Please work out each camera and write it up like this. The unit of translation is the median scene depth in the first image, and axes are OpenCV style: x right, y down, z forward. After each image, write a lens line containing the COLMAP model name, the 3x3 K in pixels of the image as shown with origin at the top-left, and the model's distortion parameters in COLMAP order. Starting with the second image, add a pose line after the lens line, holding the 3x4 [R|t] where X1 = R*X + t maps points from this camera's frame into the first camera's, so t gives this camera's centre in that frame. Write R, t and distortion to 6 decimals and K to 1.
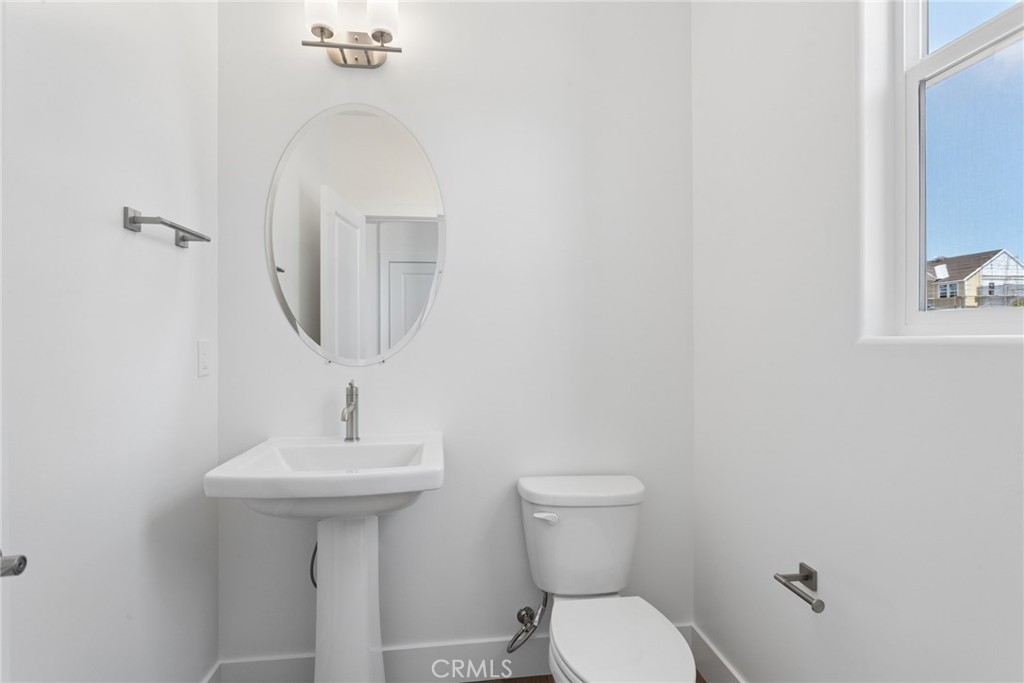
lens RADIAL K [[495.1, 0, 507.2], [0, 495.1, 335.2], [0, 0, 1]] dist [-0.016267, 0.004780]
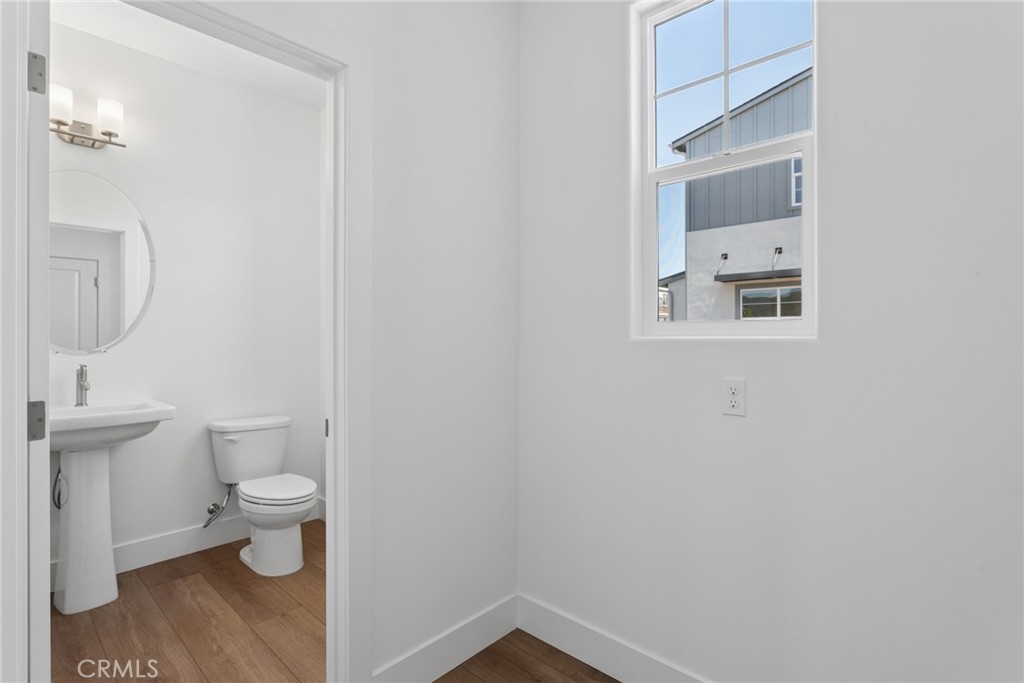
lens RADIAL K [[495.1, 0, 505.9], [0, 495.1, 333.8], [0, 0, 1]] dist [-0.016267, 0.004780]
pose [[0.760634, -0.002863, 0.649174, -0.301556], [0.005150, 0.999985, -0.001625, 0.011075], [-0.649160, 0.004580, 0.760638, -0.909479]]
